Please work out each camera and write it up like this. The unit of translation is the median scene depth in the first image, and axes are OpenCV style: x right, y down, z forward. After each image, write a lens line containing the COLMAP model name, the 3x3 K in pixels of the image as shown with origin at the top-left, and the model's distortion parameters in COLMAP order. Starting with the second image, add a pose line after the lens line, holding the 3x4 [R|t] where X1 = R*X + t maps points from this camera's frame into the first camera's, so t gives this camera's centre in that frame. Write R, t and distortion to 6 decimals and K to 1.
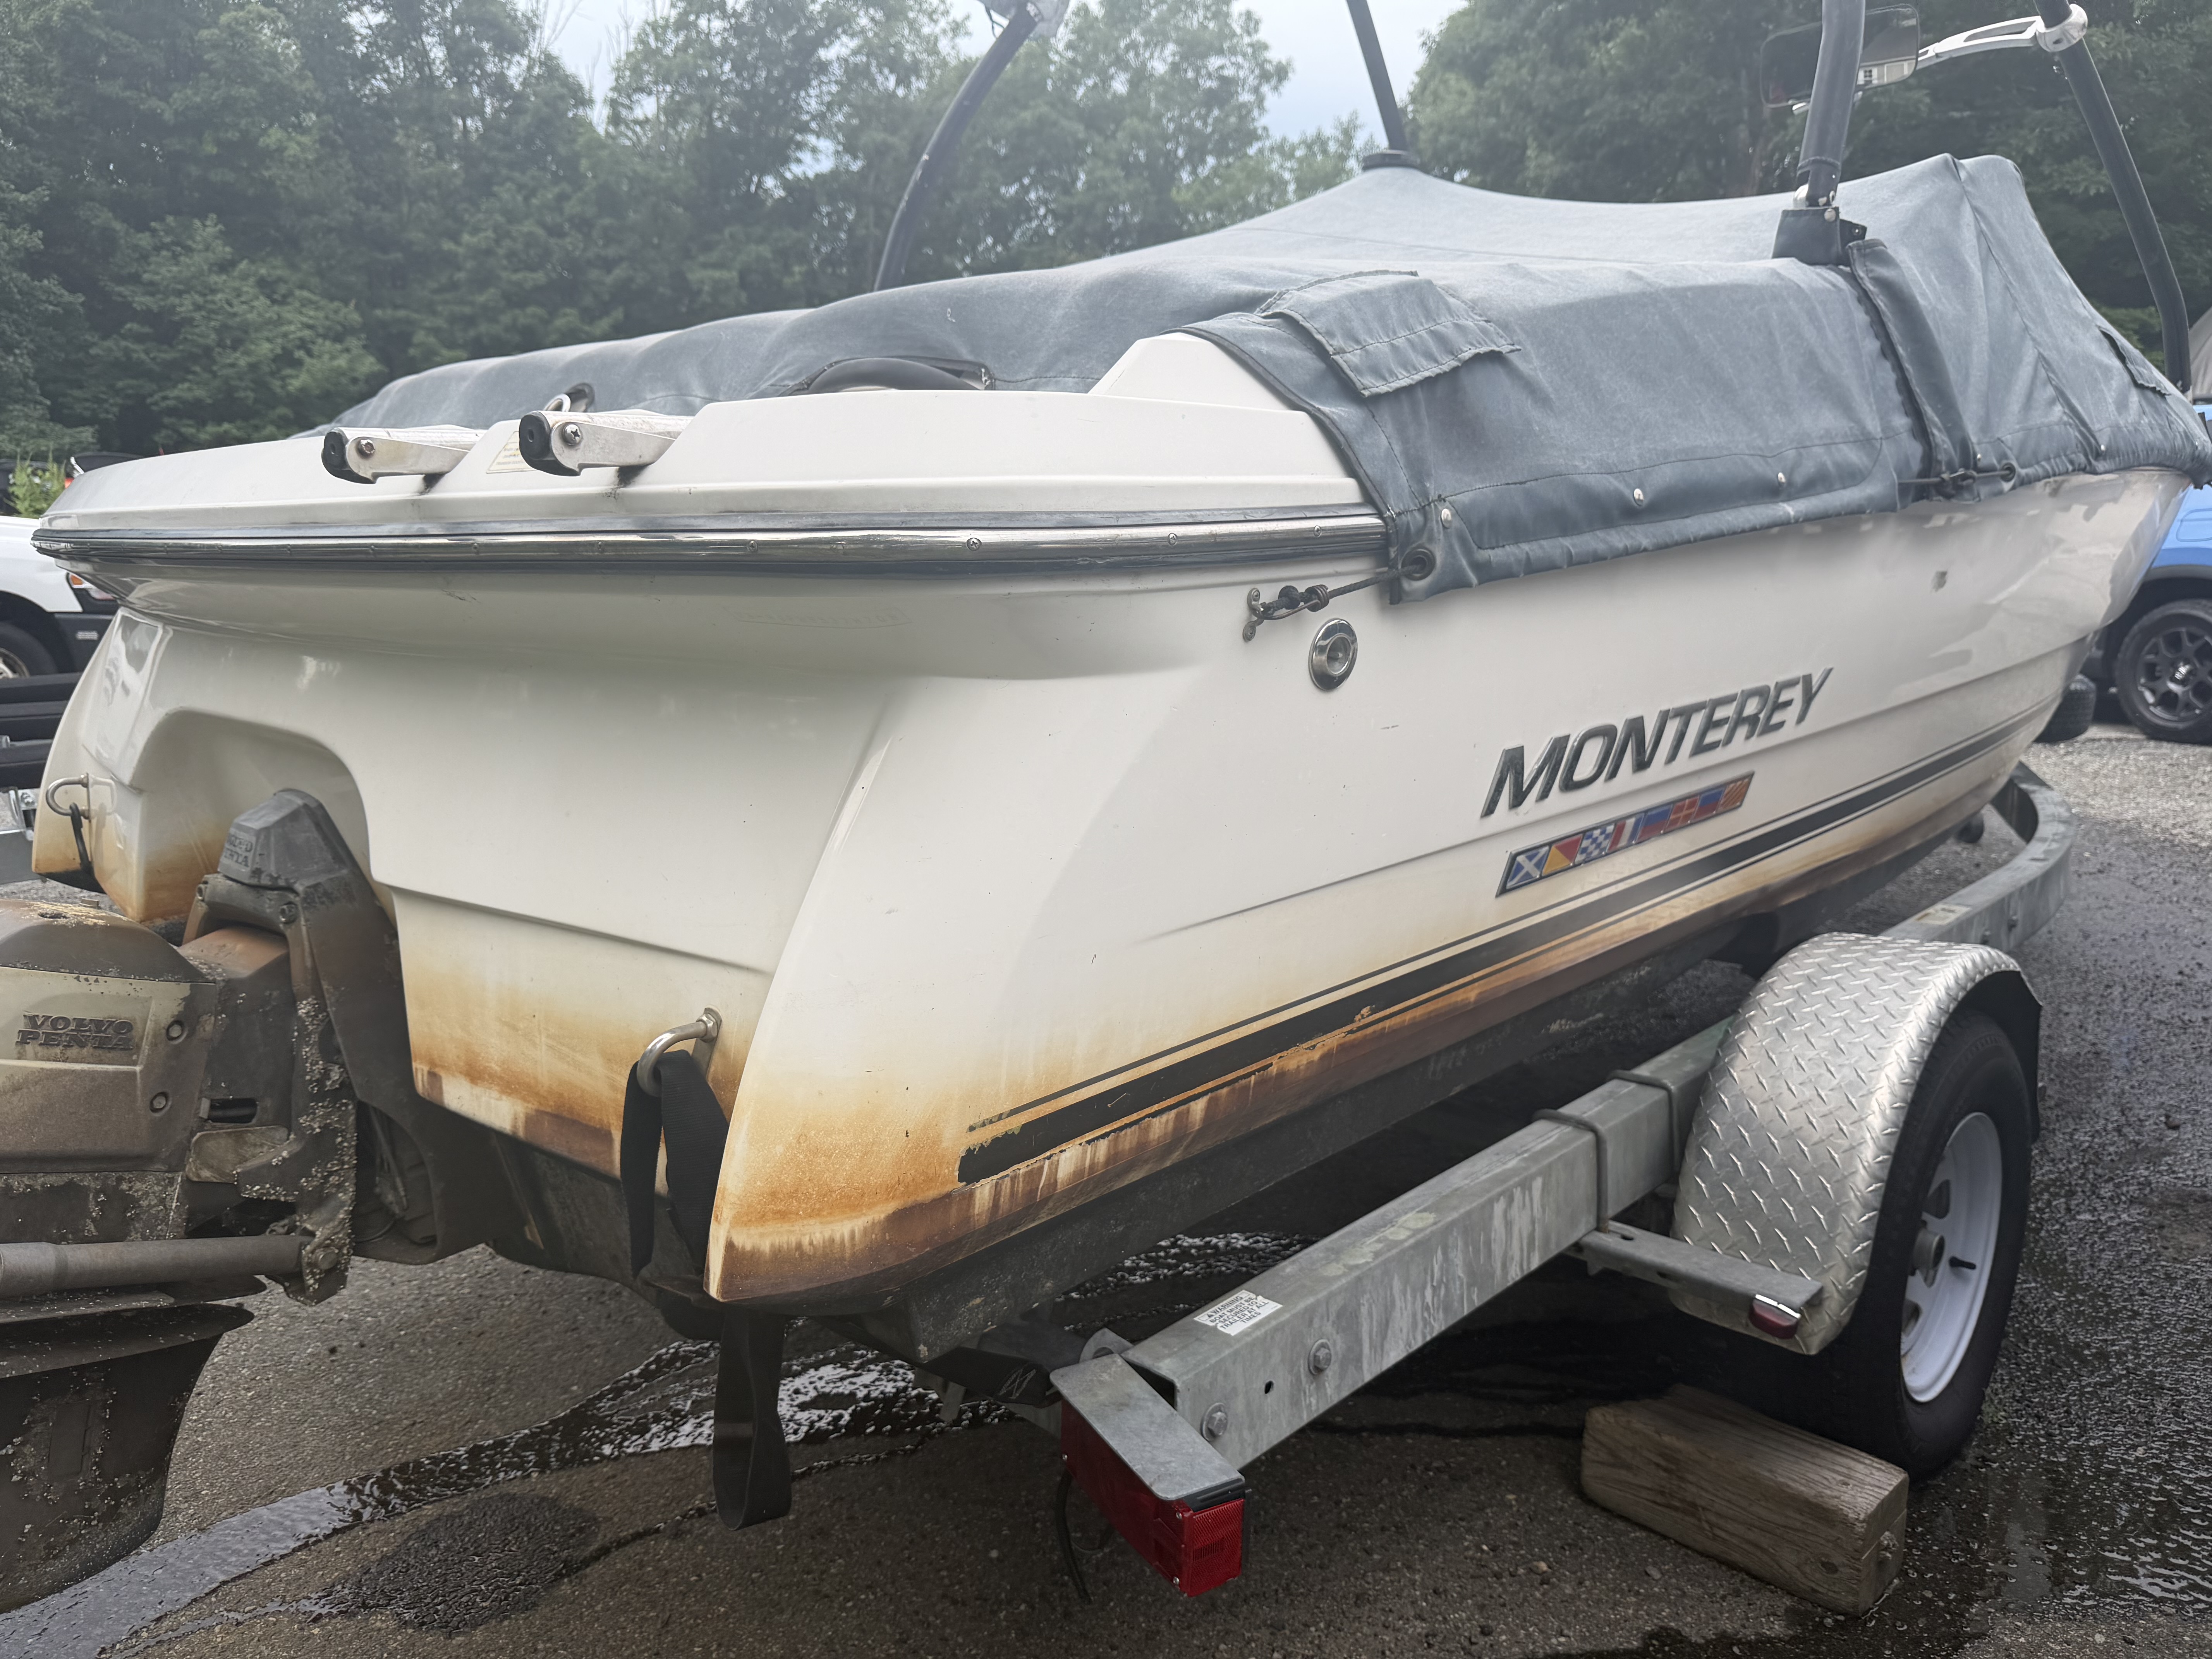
lens RADIAL K [[1583.6, 0, 1205.9], [0, 1583.6, 888.2], [0, 0, 1]] dist [-0.004738, -0.002725]
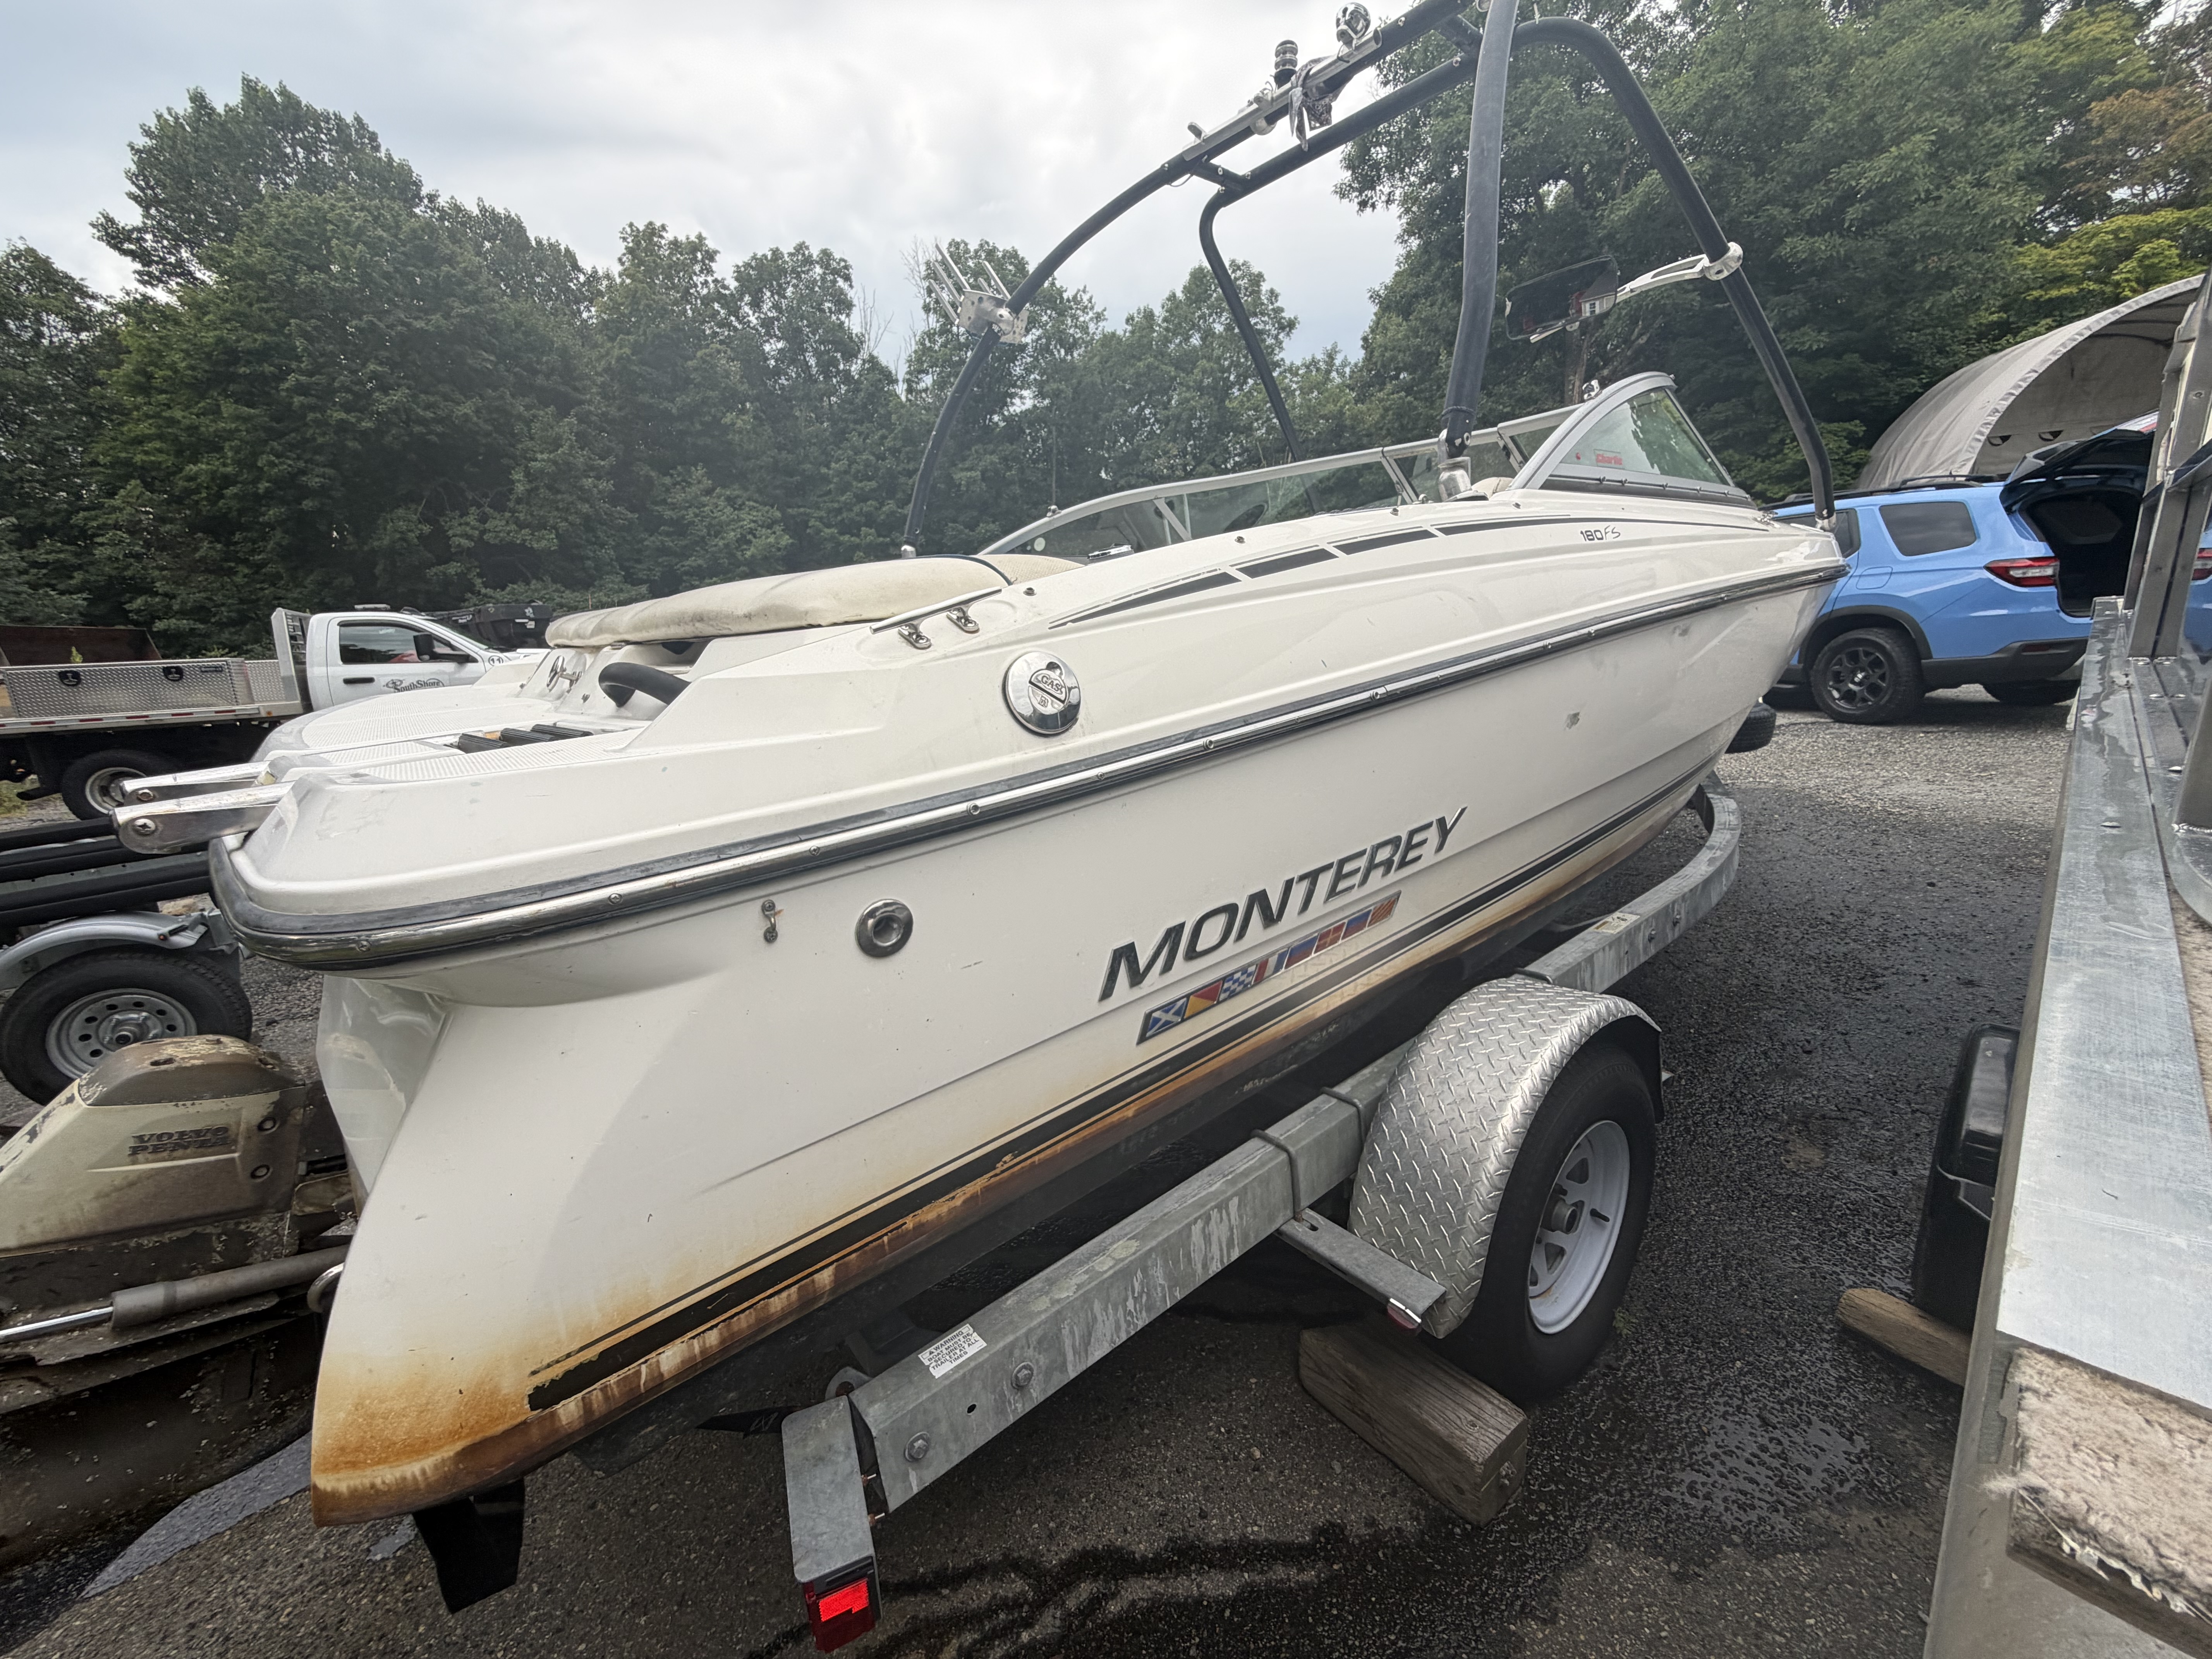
lens RADIAL K [[887.0, 0, 1140.6], [0, 887.0, 853.0], [0, 0, 1]] dist [0.002261, 0.000357]
pose [[0.989798, -0.021882, -0.140788, 0.210531], [0.029547, 0.998179, 0.052590, -0.134880], [0.139381, -0.056214, 0.988642, 0.212589]]
